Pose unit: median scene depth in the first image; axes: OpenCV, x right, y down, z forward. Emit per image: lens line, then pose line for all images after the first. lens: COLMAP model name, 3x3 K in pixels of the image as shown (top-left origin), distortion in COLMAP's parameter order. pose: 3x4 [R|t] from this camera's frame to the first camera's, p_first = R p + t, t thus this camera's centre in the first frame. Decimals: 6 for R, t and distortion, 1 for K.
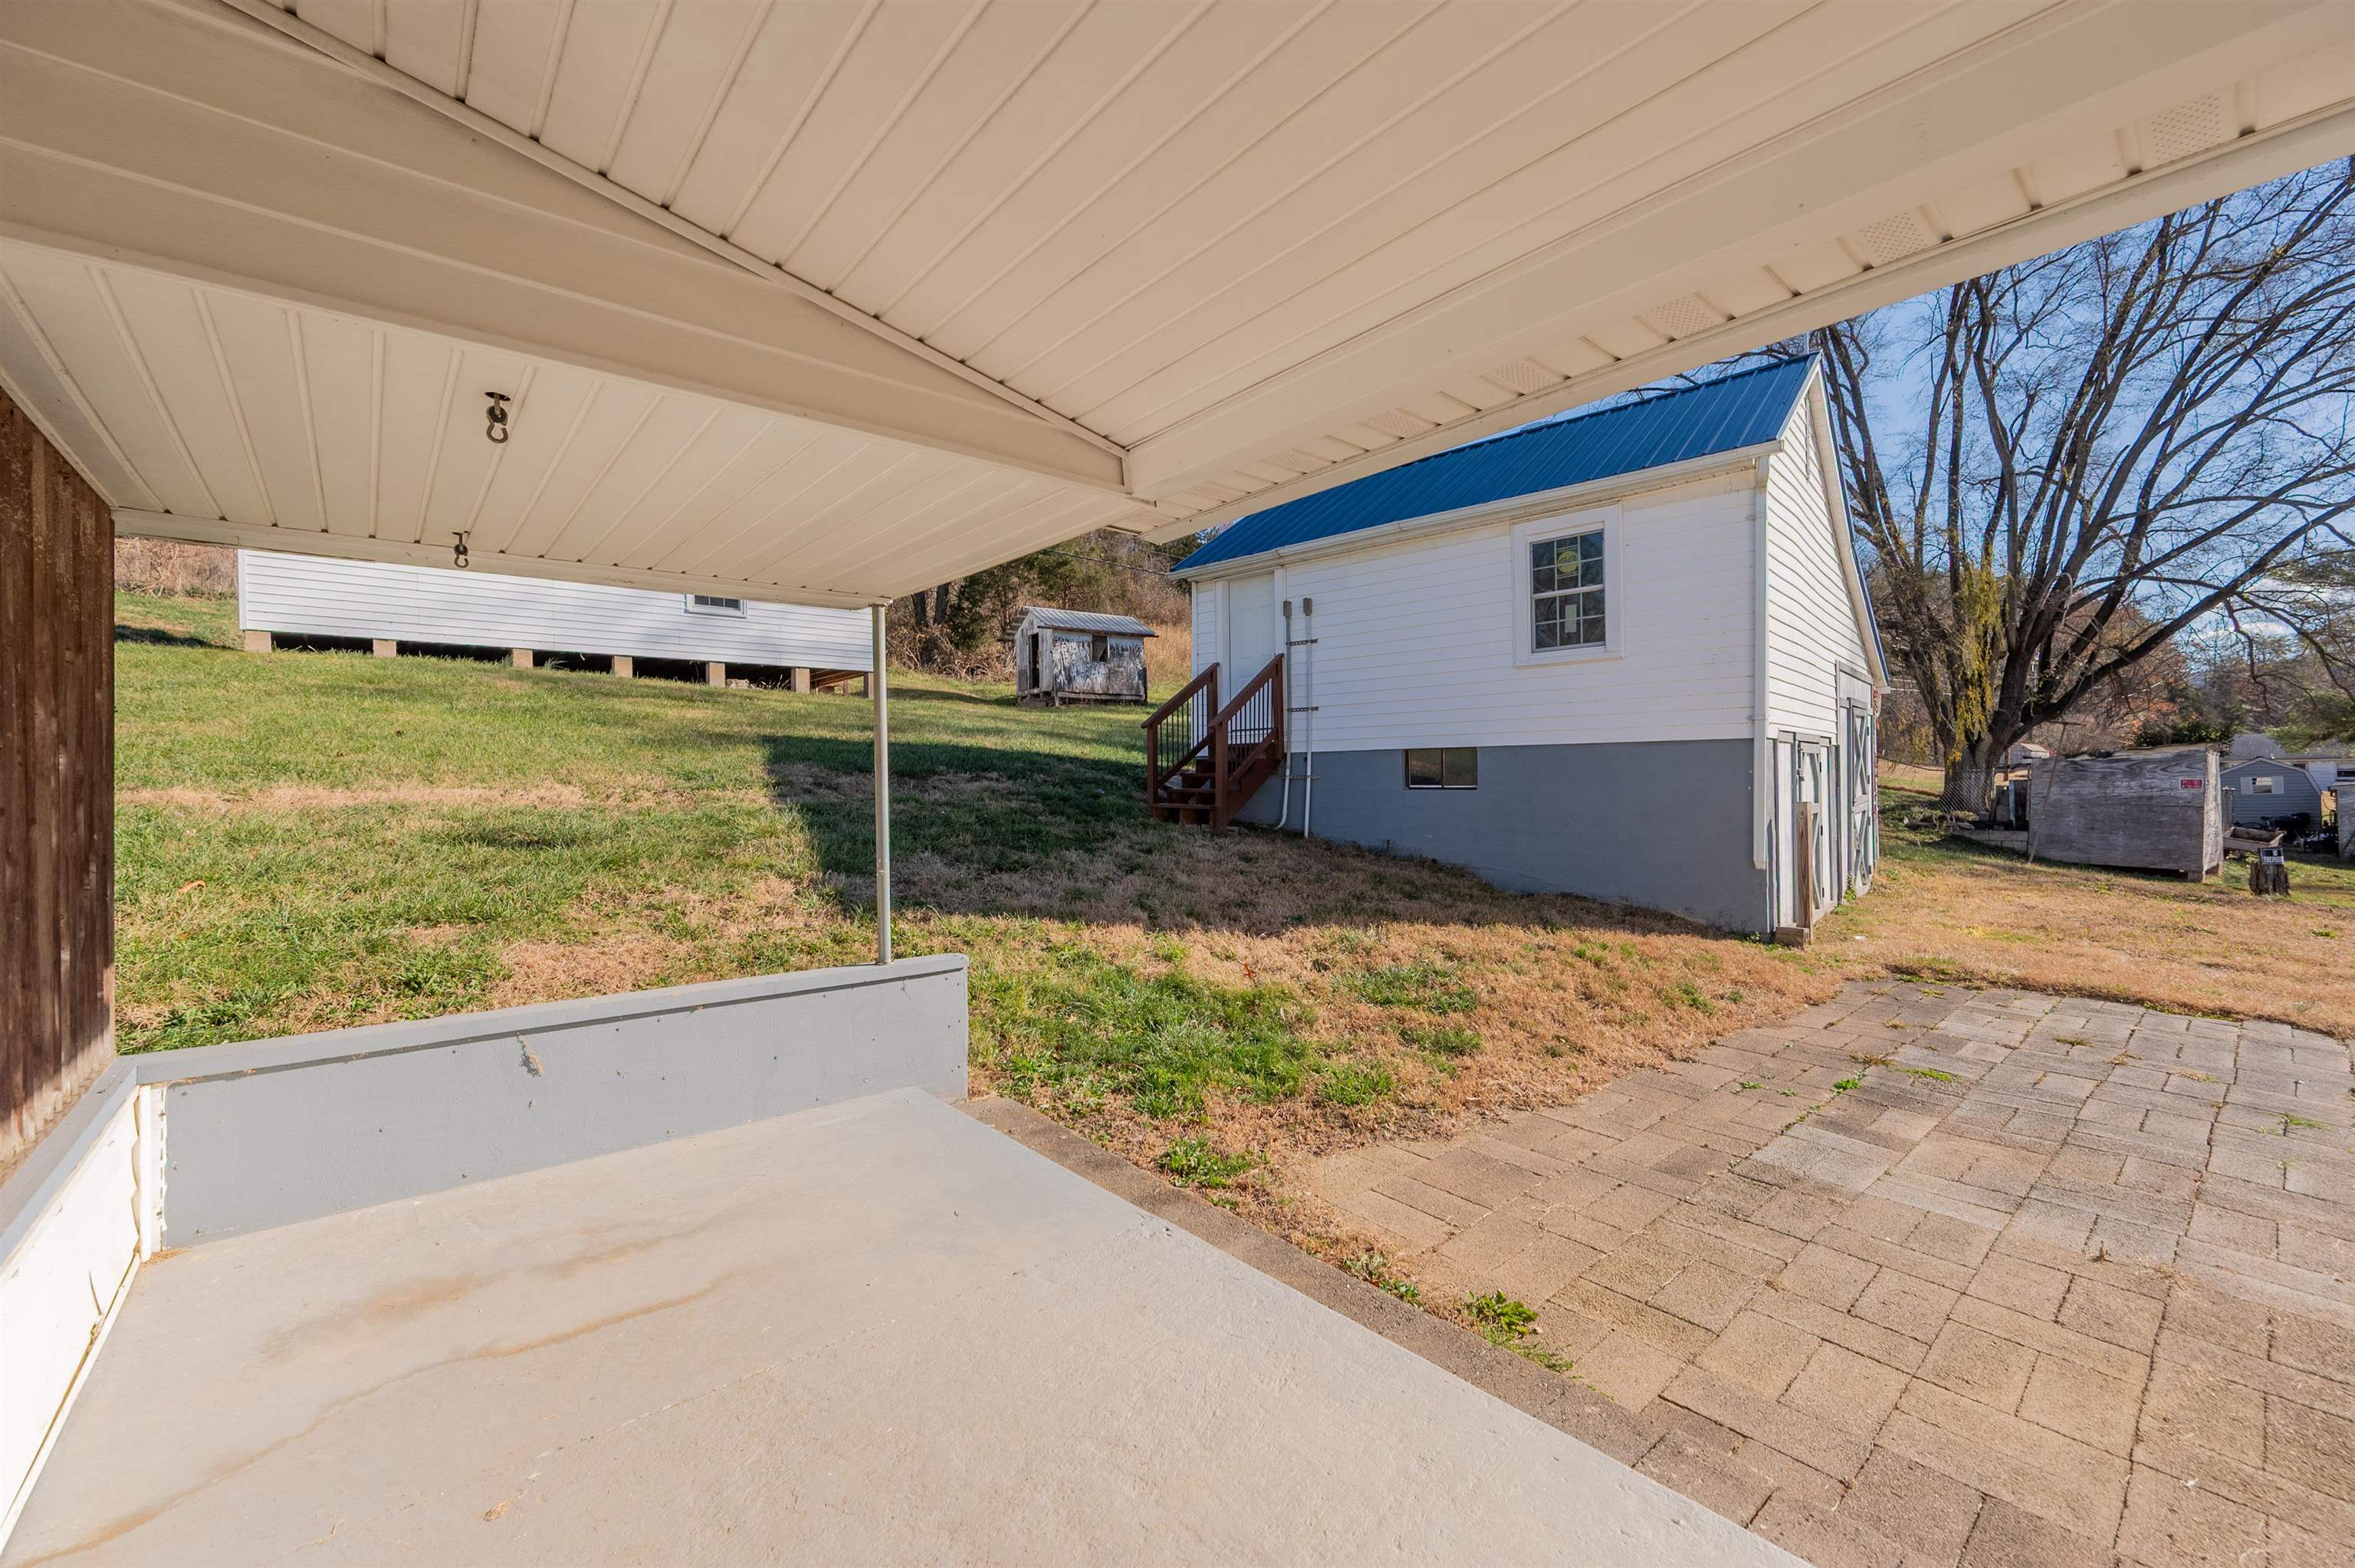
lens RADIAL K [[934.6, 0, 1160.2], [0, 934.6, 795.7], [0, 0, 1]] dist [0.000033, 0.000165]
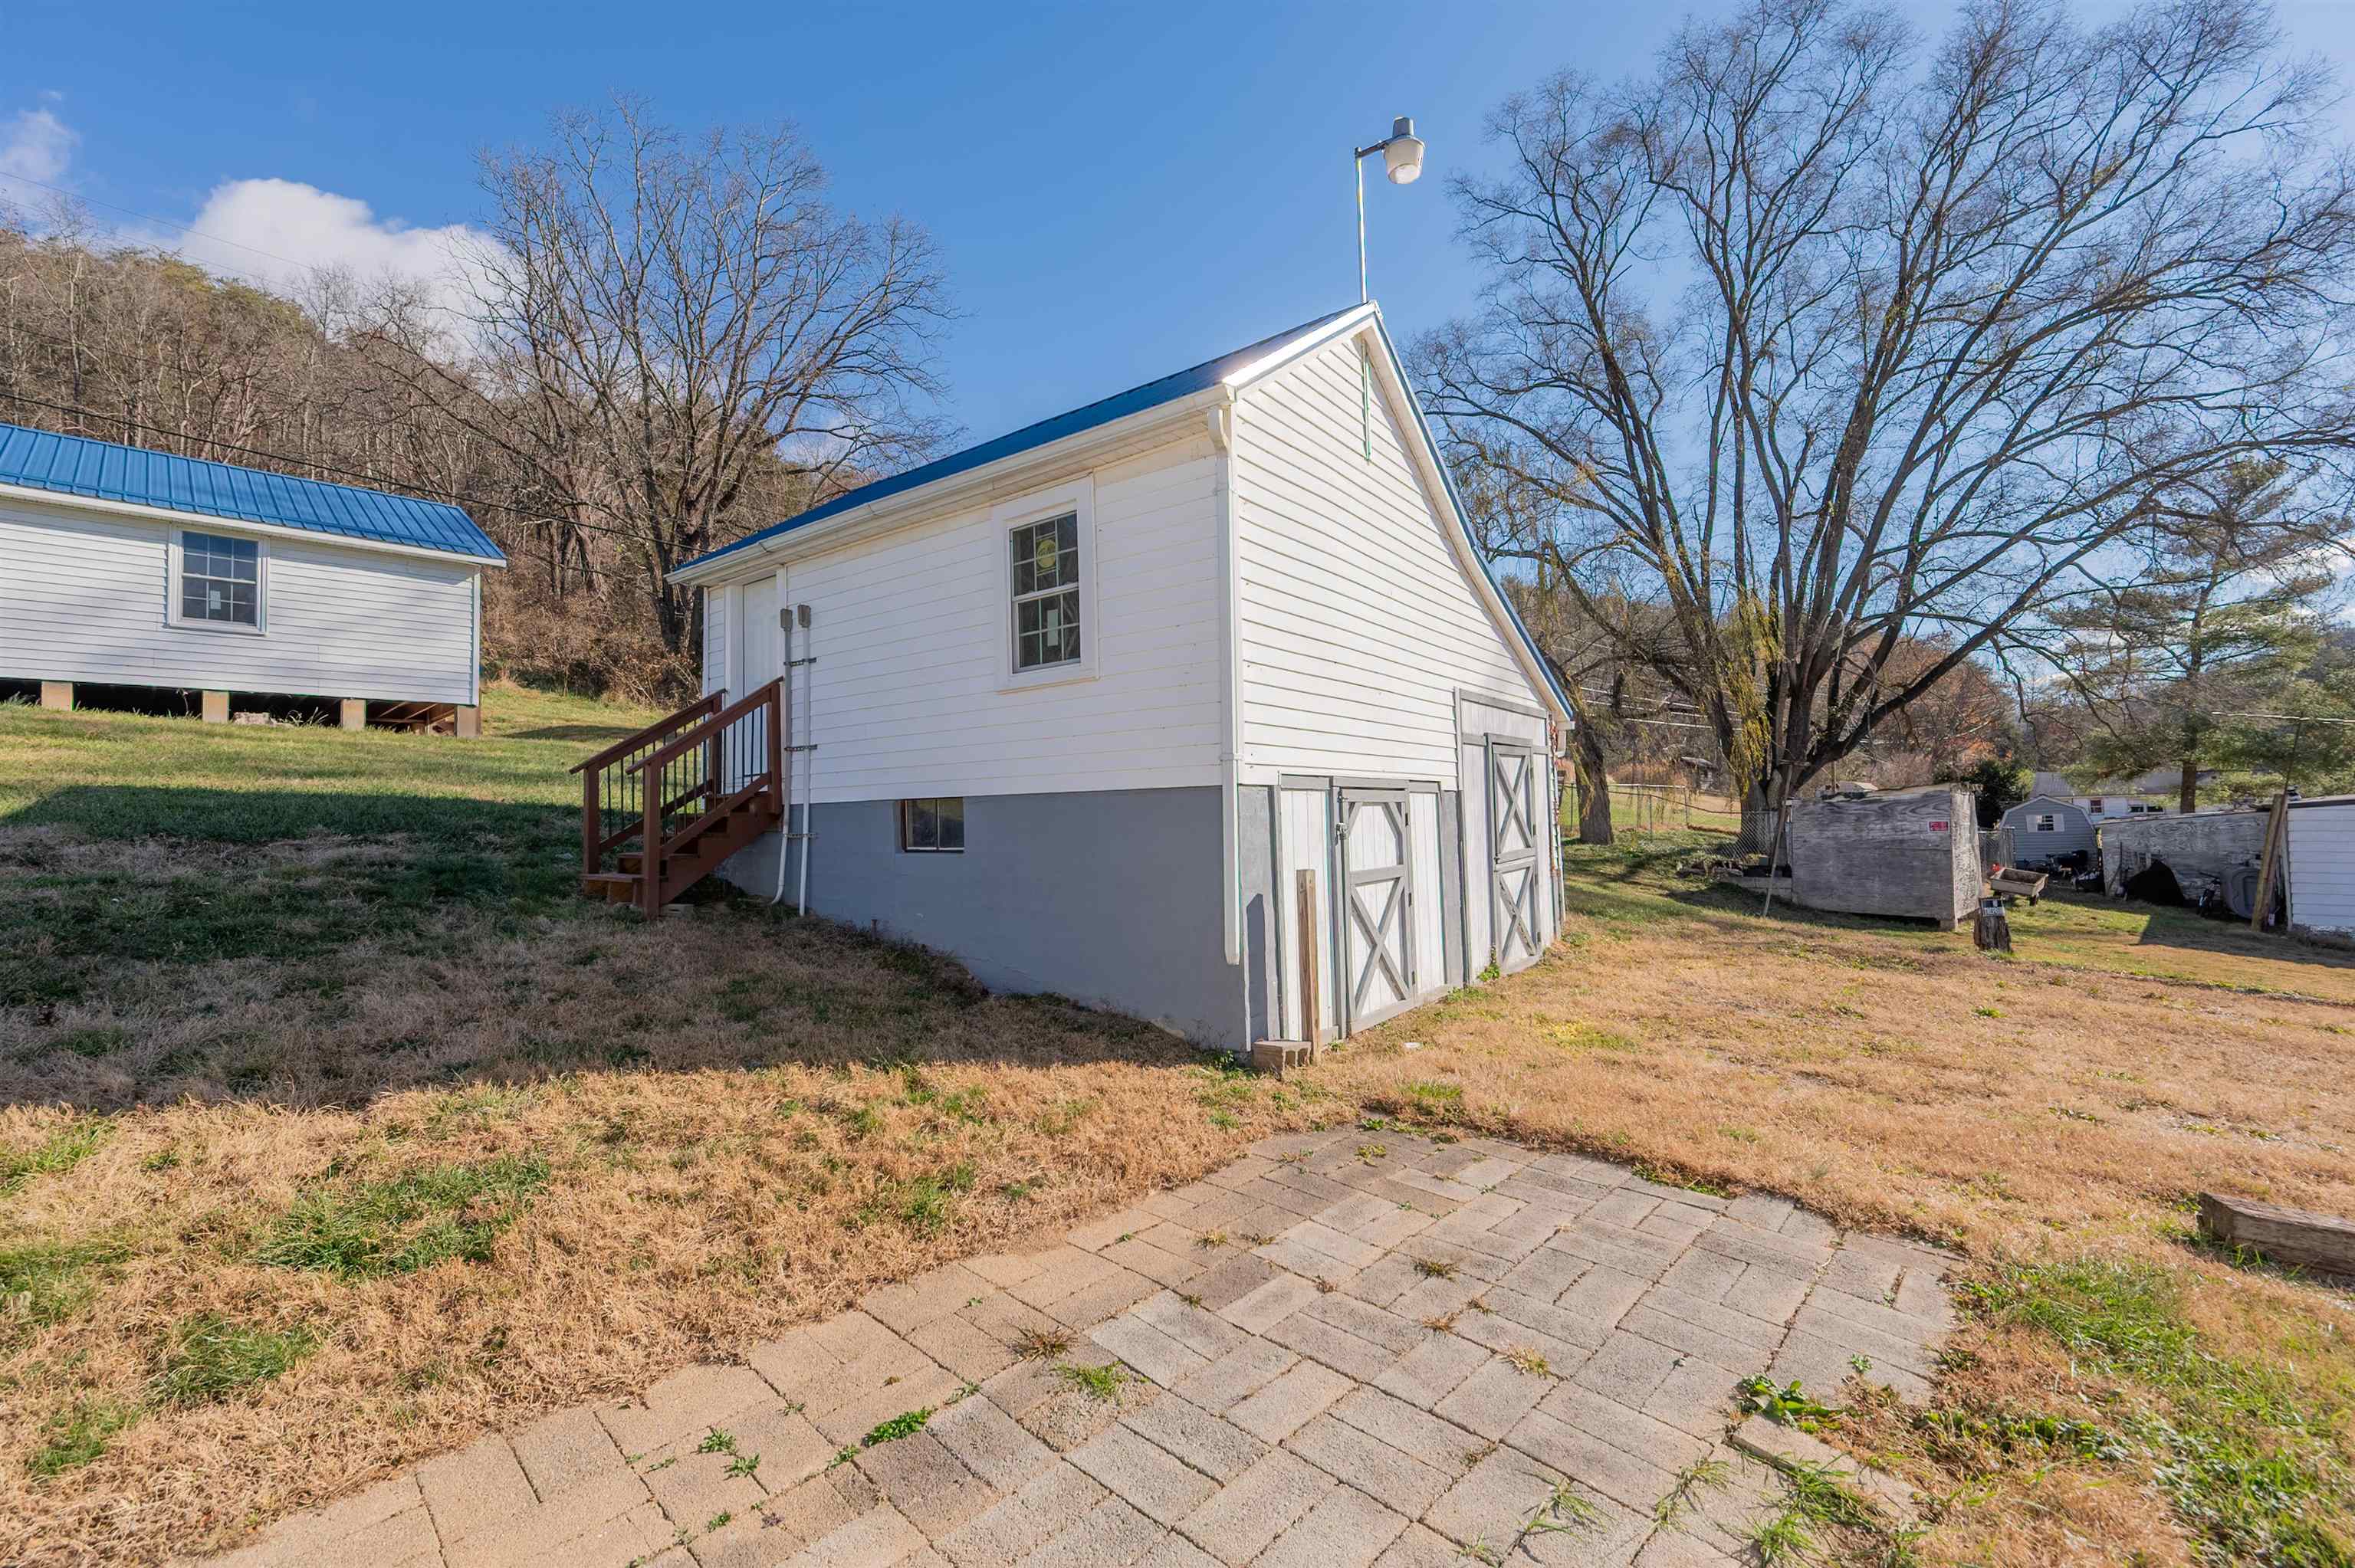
lens RADIAL K [[908.5, 0, 1264.1], [0, 908.5, 783.3], [0, 0, 1]] dist [0.000757, 0.000114]
pose [[0.994555, -0.006152, 0.104032, 0.327642], [0.012015, 0.998369, -0.055817, -0.012297], [-0.103519, 0.056763, 0.993006, 0.157376]]
